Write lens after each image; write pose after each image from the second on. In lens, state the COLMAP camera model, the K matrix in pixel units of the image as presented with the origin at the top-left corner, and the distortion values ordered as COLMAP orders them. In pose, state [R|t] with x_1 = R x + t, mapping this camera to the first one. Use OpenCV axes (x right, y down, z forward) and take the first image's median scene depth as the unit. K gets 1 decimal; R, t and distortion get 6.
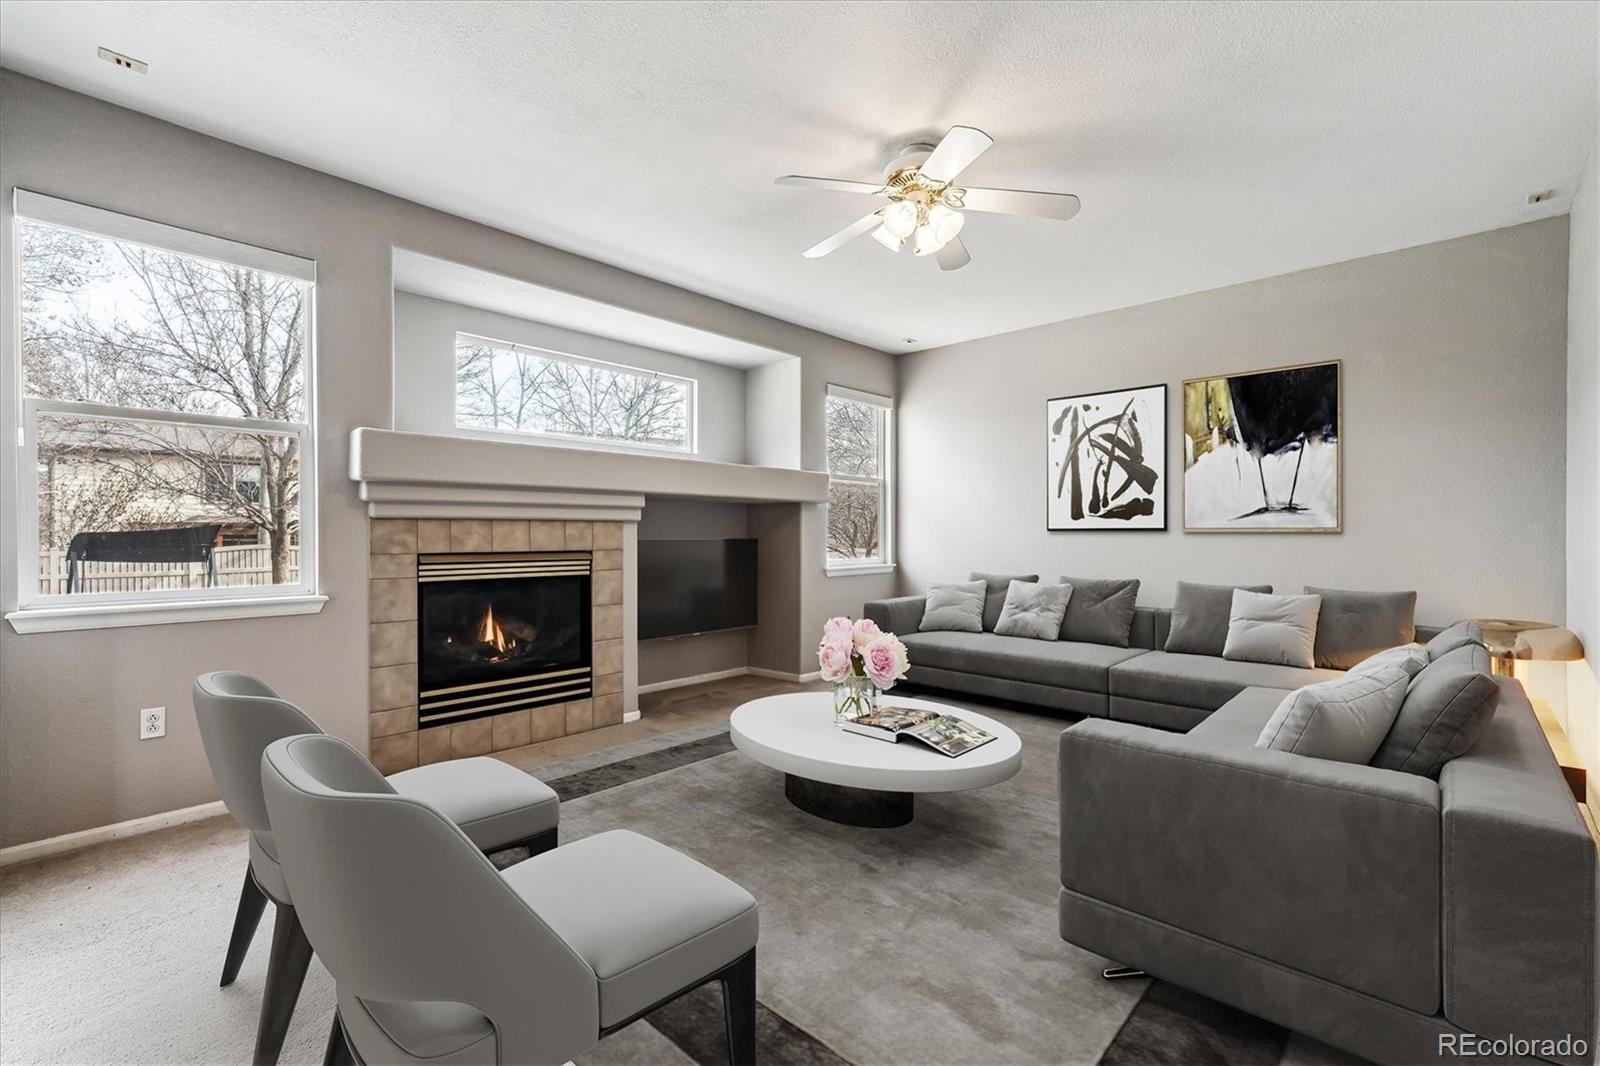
lens RADIAL K [[699.1, 0, 800.0], [0, 699.1, 533.0], [0, 0, 1]] dist [0.003020, 0.000805]
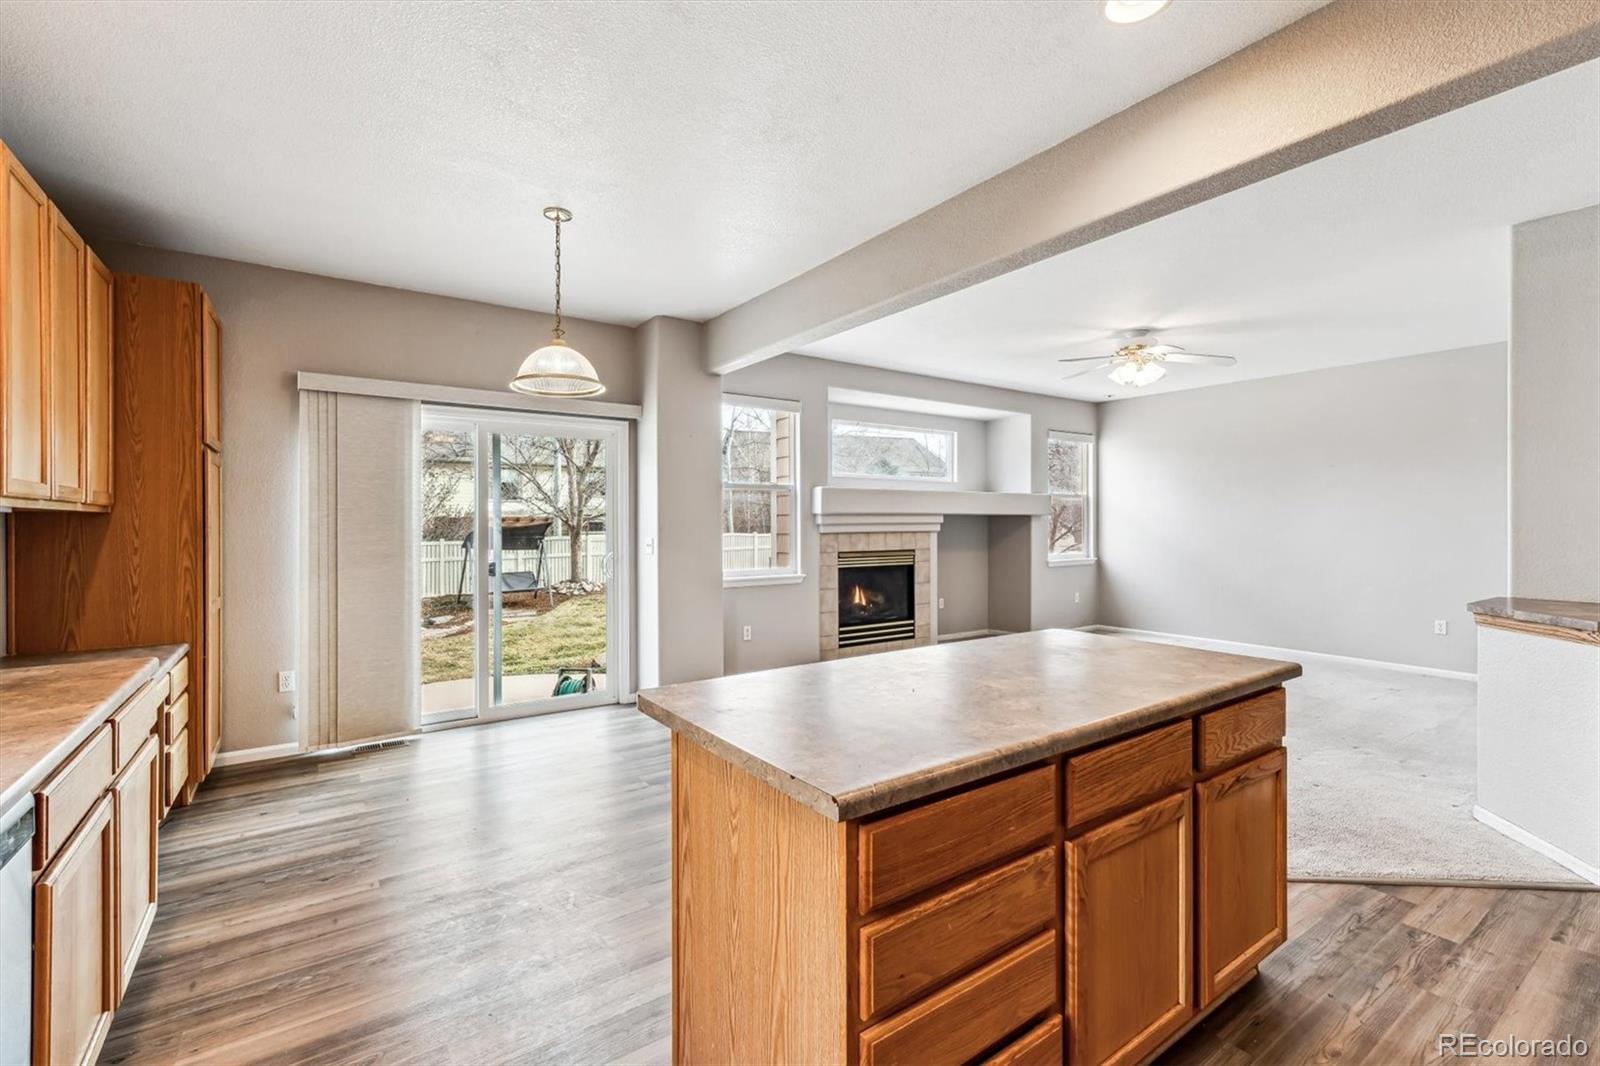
lens RADIAL K [[699.1, 0, 800.0], [0, 699.1, 533.0], [0, 0, 1]] dist [0.003020, 0.000805]
pose [[0.978037, -0.003021, -0.208408, -0.222481], [0.005724, 0.999907, 0.012372, -0.037324], [0.208351, -0.013293, 0.977964, -0.685876]]
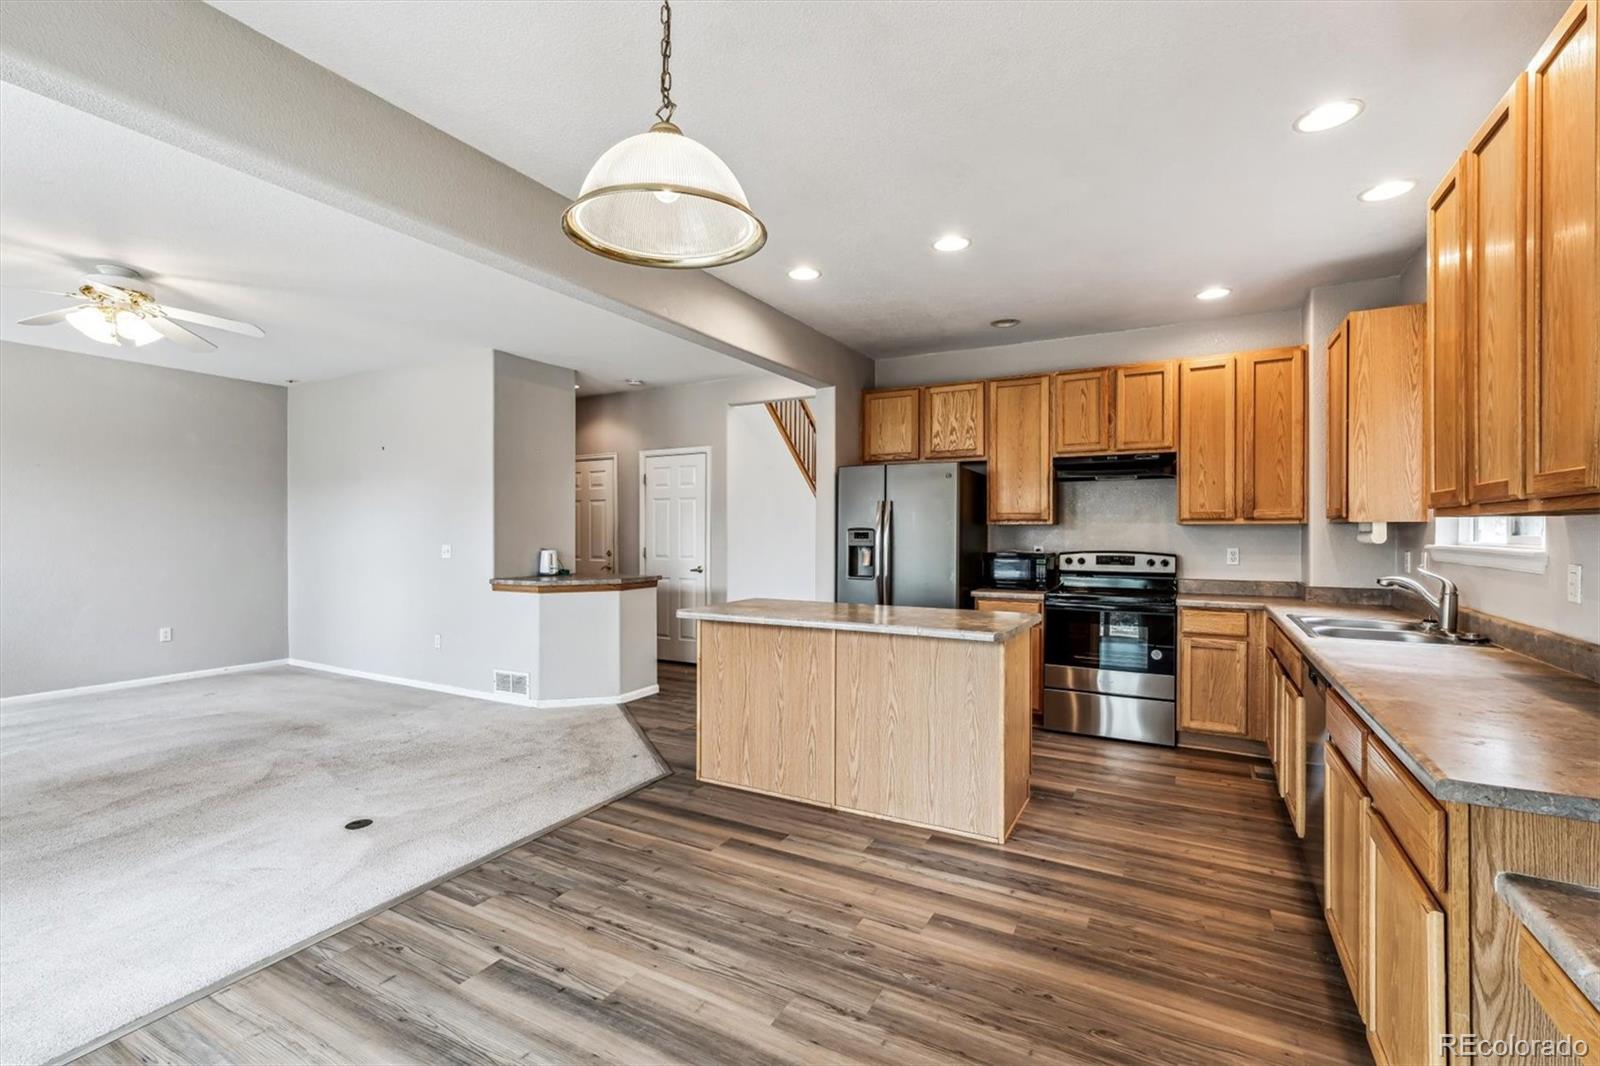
lens RADIAL K [[702.2, 0, 808.7], [0, 702.2, 532.3], [0, 0, 1]] dist [0.000722, 0.000056]
pose [[-0.238556, -0.002943, 0.971124, -1.033015], [-0.005285, 0.999985, 0.001733, -0.043923], [-0.971114, -0.004719, -0.238568, 0.061866]]
